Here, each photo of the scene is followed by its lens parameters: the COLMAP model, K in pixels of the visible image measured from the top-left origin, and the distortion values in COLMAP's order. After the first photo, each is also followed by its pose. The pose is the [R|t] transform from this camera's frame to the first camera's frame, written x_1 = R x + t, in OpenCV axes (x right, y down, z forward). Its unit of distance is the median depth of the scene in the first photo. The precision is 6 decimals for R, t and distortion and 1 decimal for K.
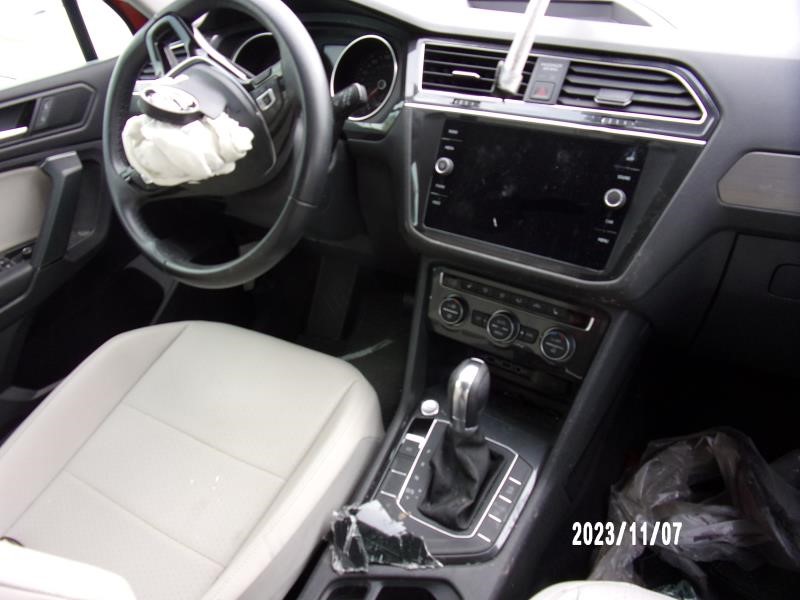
lens RADIAL K [[577.3, 0, 400.3], [0, 577.3, 314.3], [0, 0, 1]] dist [-0.013524, -0.006682]
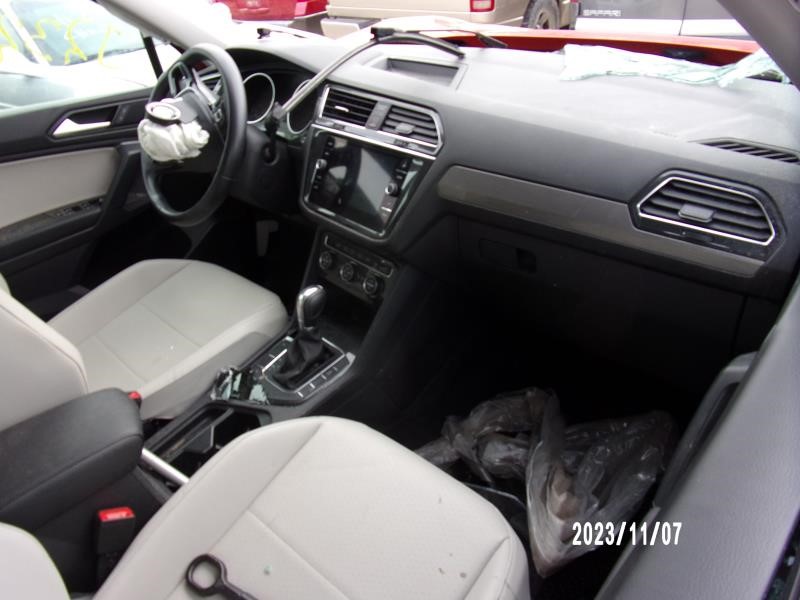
lens RADIAL K [[577.3, 0, 400.3], [0, 577.3, 314.3], [0, 0, 1]] dist [-0.013524, -0.006682]
pose [[0.971957, 0.137400, -0.190842, 0.665552], [-0.145131, 0.989042, -0.027077, 0.166713], [0.185030, 0.054014, 0.981247, -0.509142]]
